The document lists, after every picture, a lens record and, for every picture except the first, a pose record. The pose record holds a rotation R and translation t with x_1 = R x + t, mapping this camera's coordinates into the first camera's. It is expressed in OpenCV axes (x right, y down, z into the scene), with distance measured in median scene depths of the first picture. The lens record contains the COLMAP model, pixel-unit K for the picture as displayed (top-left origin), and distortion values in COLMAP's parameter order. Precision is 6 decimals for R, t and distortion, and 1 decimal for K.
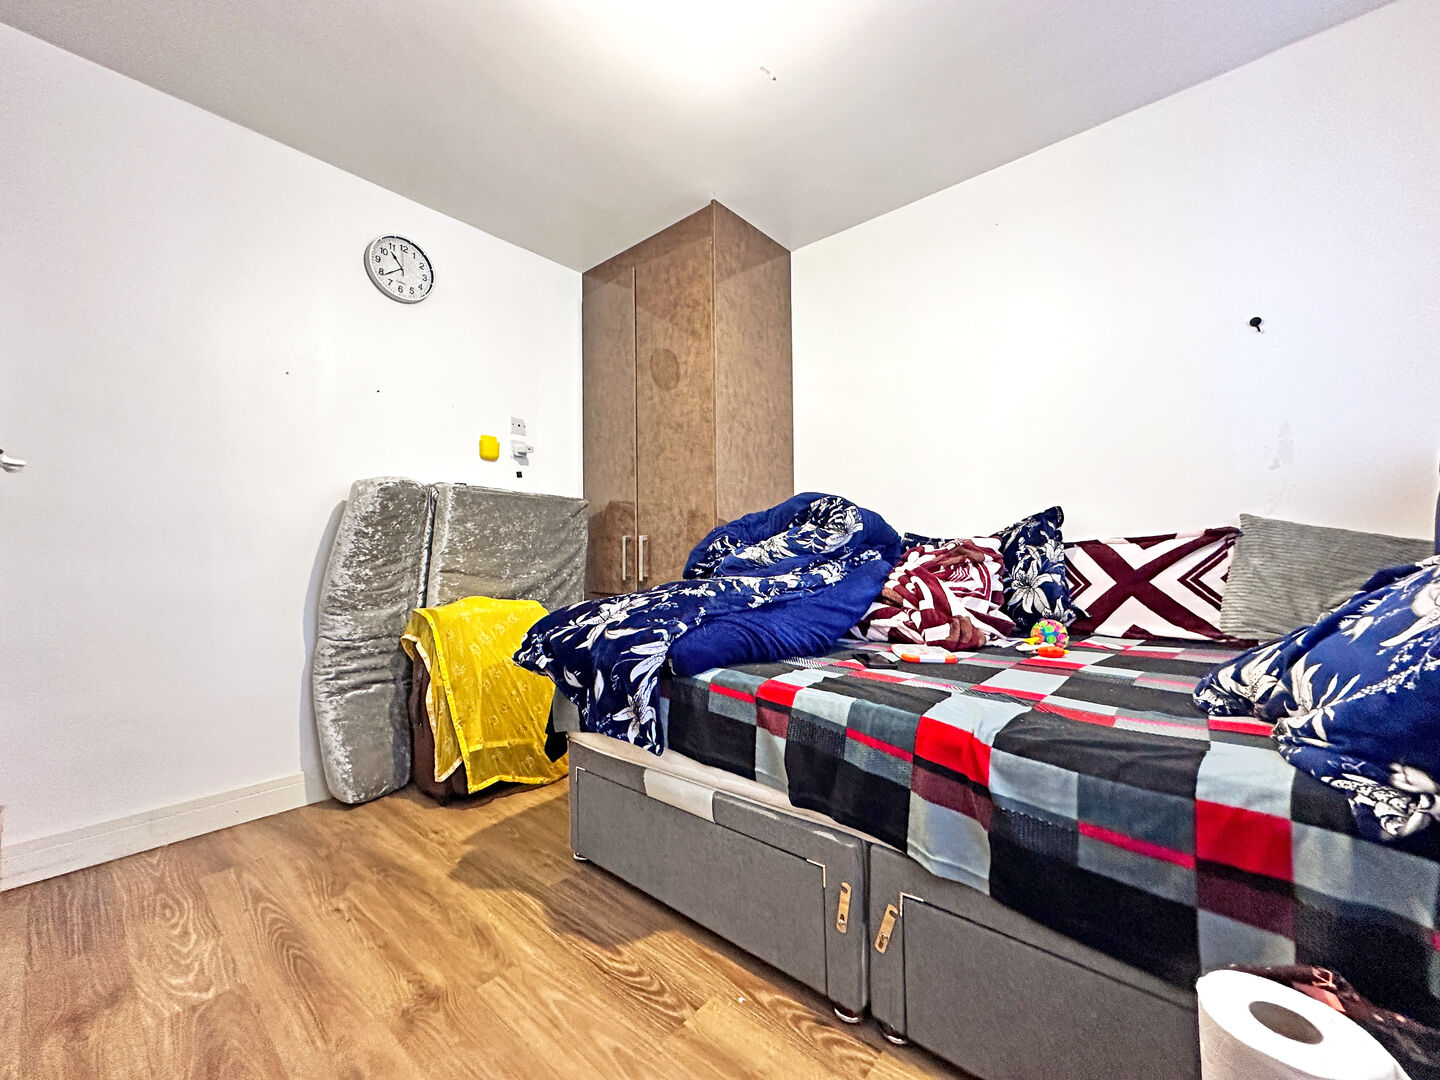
lens RADIAL K [[573.0, 0, 720.0], [0, 573.0, 542.8], [0, 0, 1]] dist [0.000439, -0.000158]
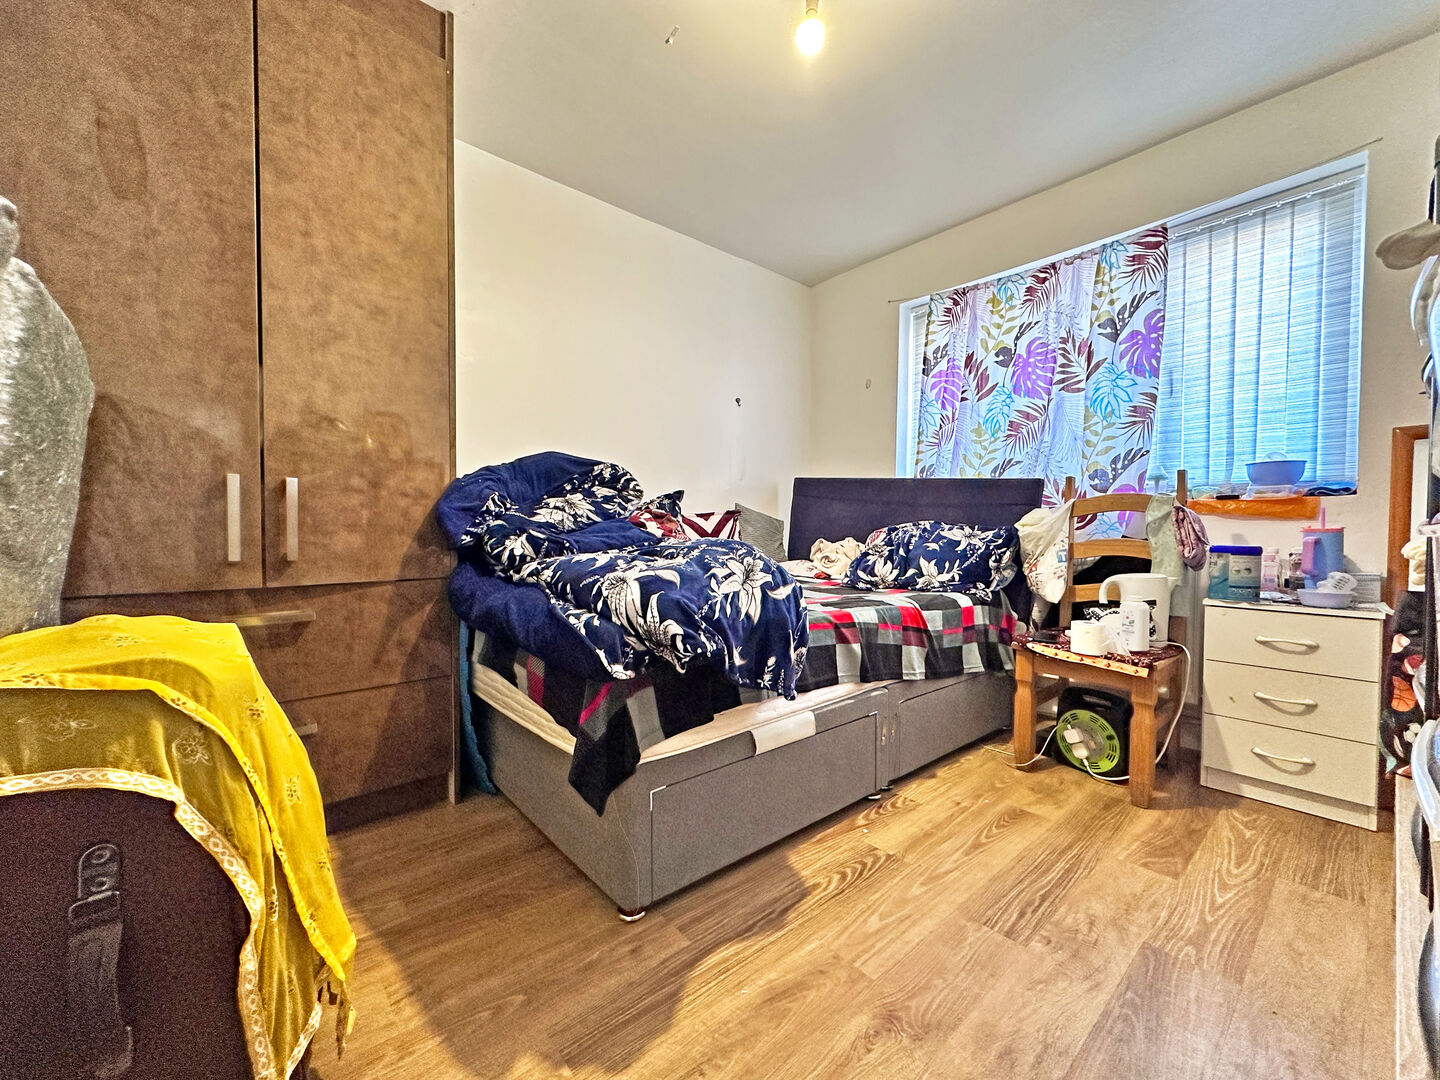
lens RADIAL K [[573.0, 0, 720.0], [0, 573.0, 542.8], [0, 0, 1]] dist [0.000439, -0.000158]
pose [[0.149991, -0.013836, 0.988591, -1.217592], [-0.022795, 0.999588, 0.017449, 0.061324], [-0.988425, -0.025152, 0.149614, 1.005717]]
